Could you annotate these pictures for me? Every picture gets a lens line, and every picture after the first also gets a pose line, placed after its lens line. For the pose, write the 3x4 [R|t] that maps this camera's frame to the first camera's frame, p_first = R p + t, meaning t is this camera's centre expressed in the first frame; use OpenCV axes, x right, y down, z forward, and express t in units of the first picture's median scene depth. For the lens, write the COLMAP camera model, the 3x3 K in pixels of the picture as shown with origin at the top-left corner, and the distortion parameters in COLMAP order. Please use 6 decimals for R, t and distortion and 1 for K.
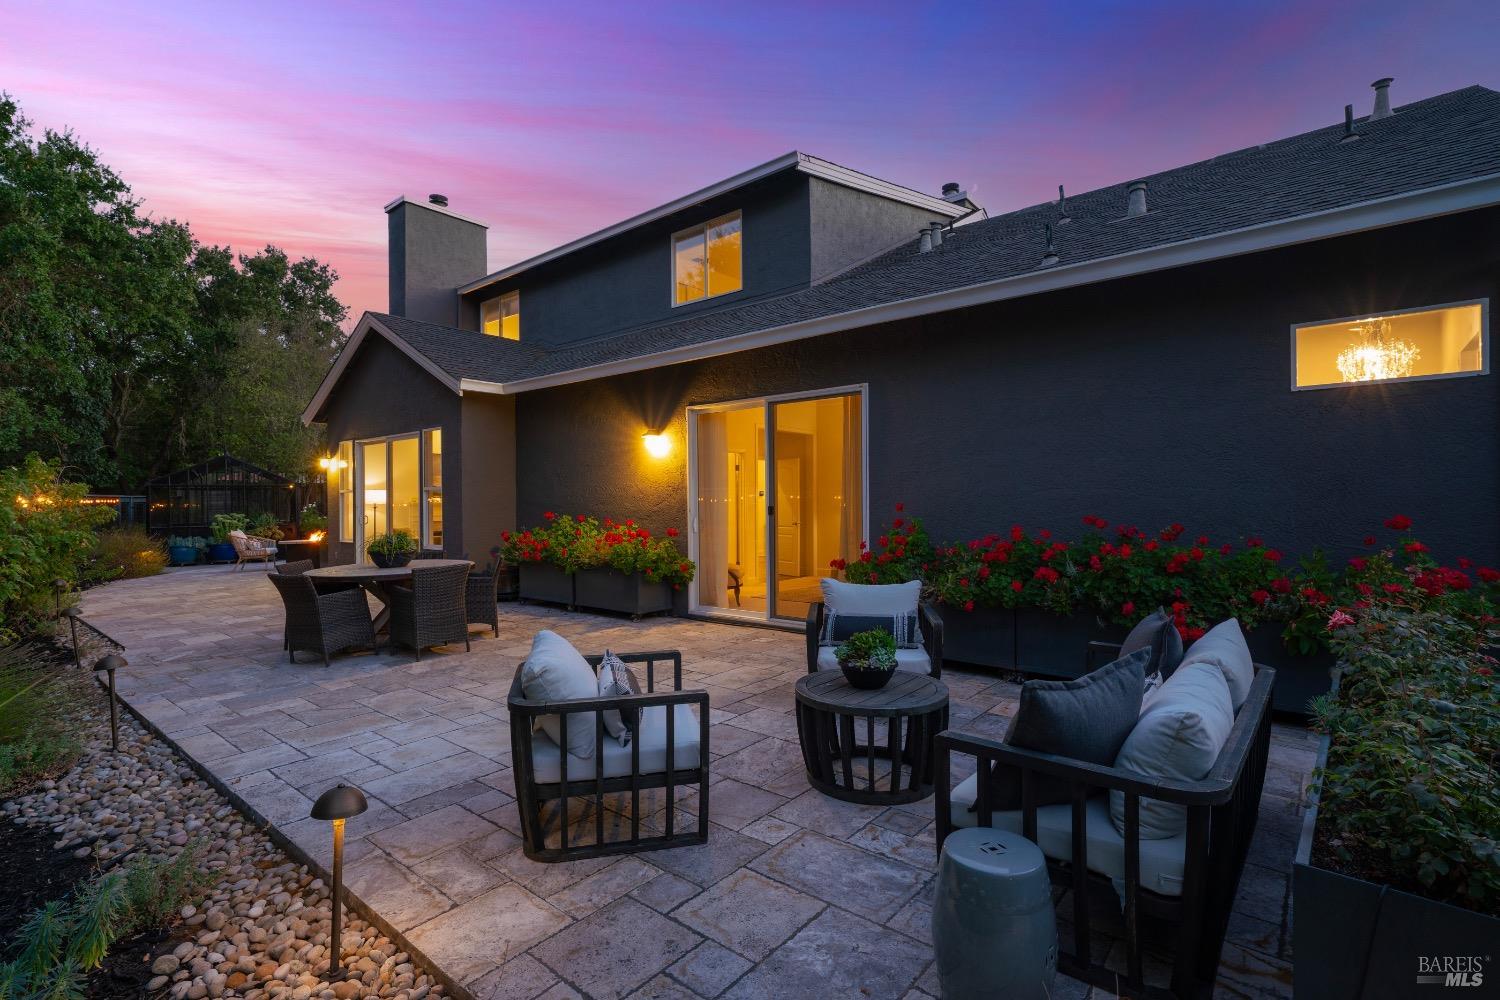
lens RADIAL K [[669.7, 0, 741.9], [0, 669.7, 500.2], [0, 0, 1]] dist [0.000140, 0.003975]
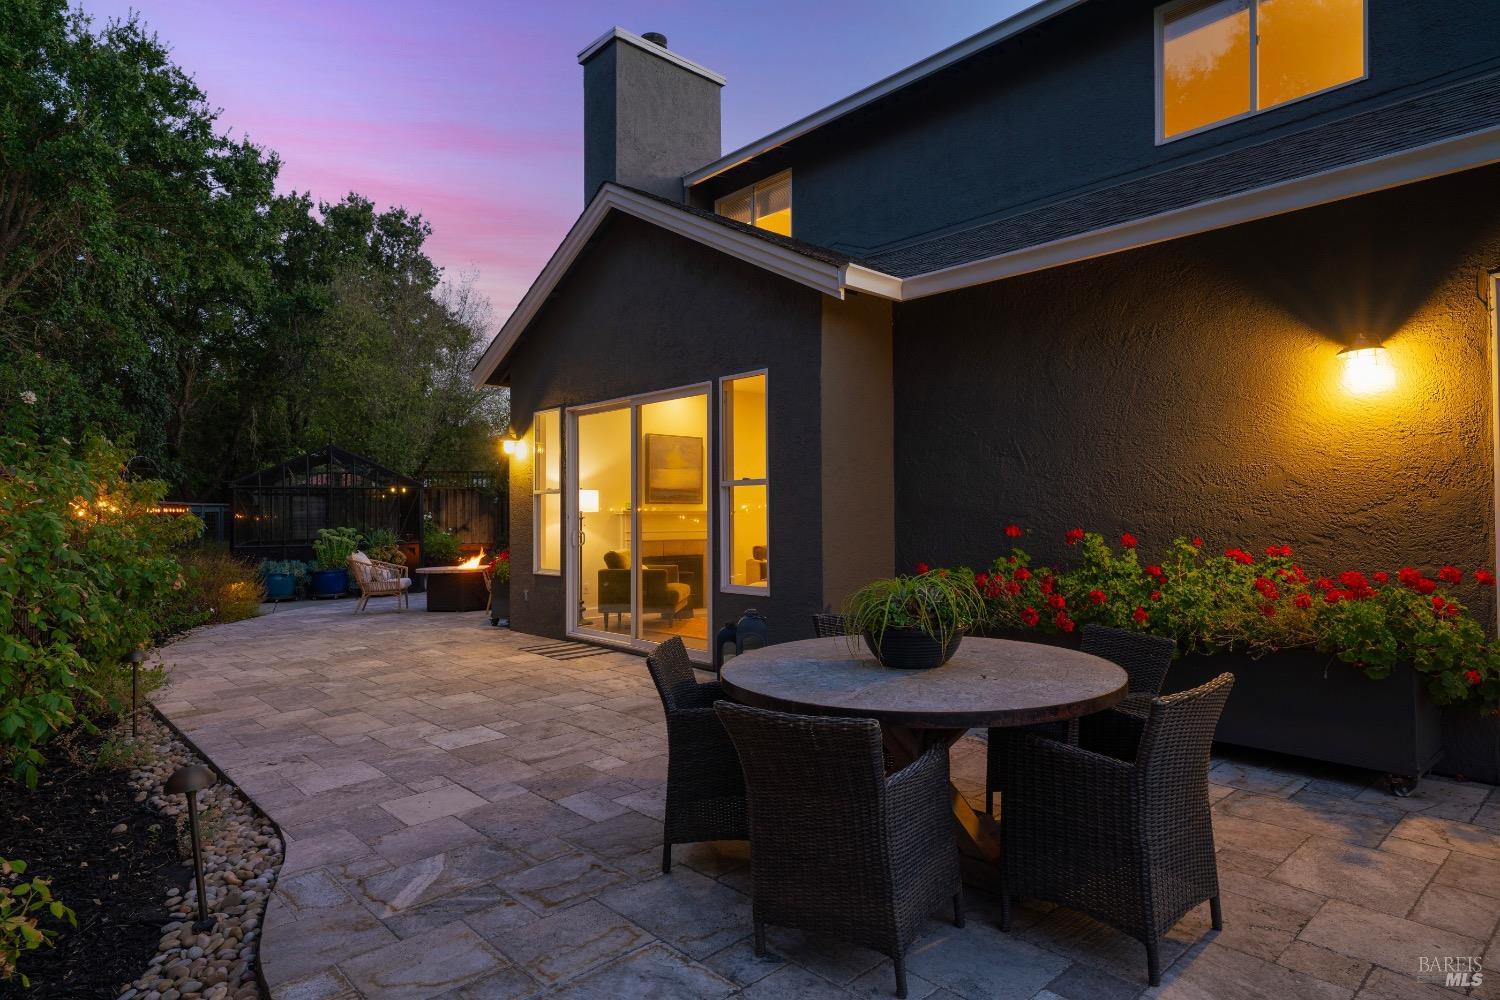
lens RADIAL K [[804.6, 0, 750.0], [0, 804.6, 500.0], [0, 0, 1]] dist [0.017525, 0.001142]
pose [[0.992247, -0.001163, -0.124279, -0.233975], [-0.000829, 0.999872, -0.015971, 0.004426], [0.124281, 0.015950, 0.992119, 0.216486]]
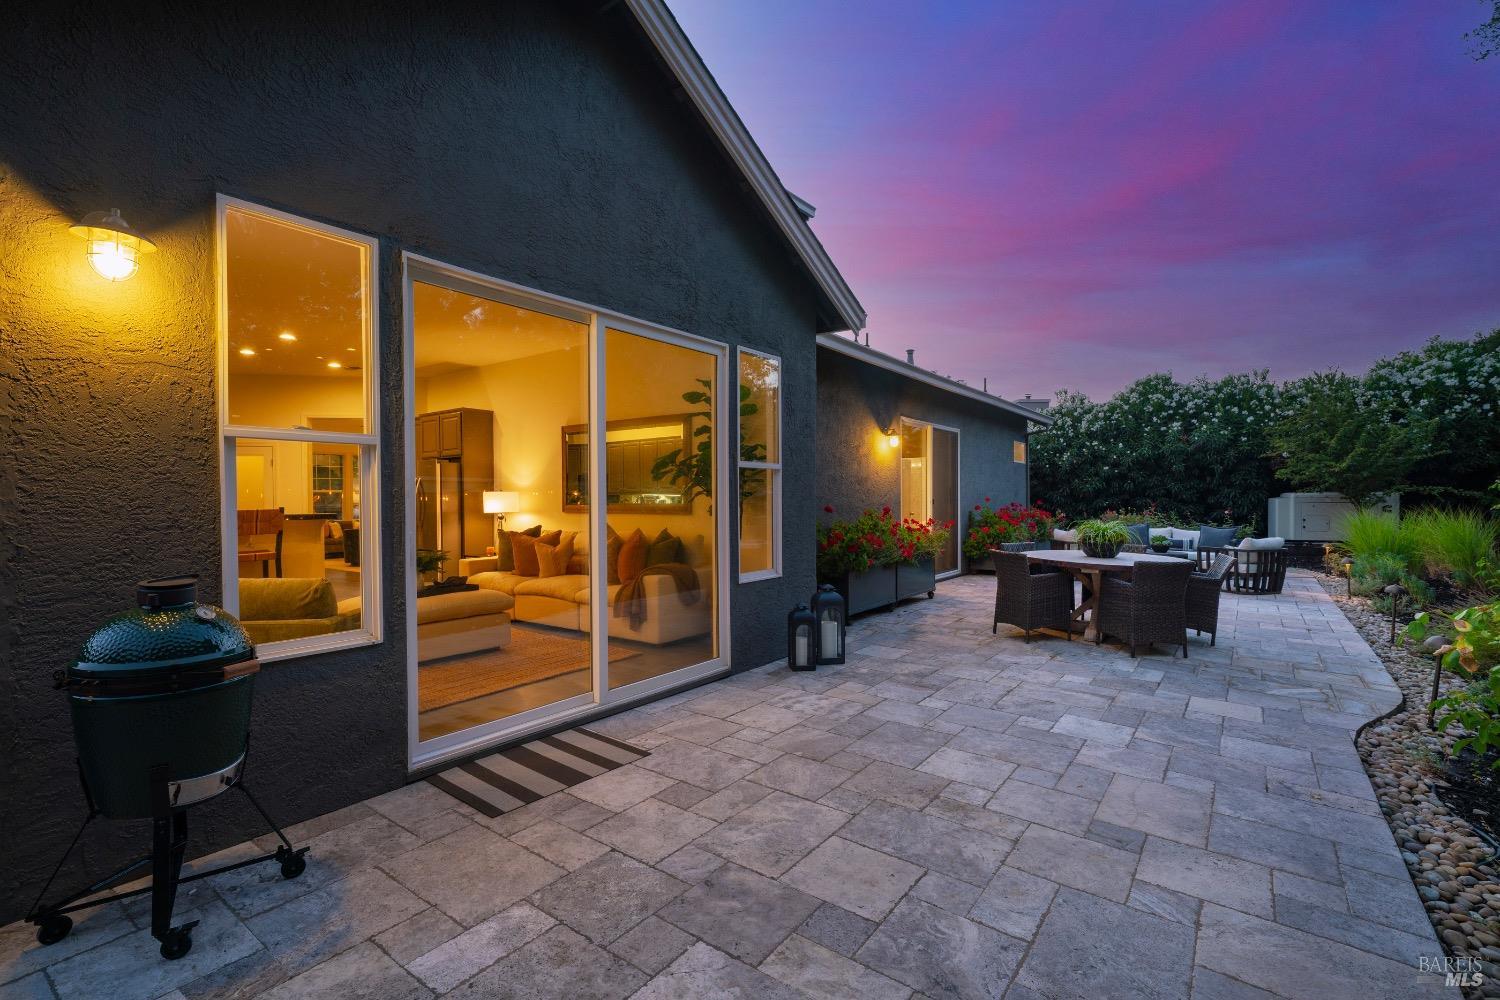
lens RADIAL K [[669.7, 0, 741.9], [0, 669.7, 500.2], [0, 0, 1]] dist [0.000140, 0.003975]
pose [[-0.029006, 0.005985, 0.999561, -0.622735], [0.005575, 0.999967, -0.005825, 0.008069], [-0.999564, 0.005403, -0.029038, 0.647855]]
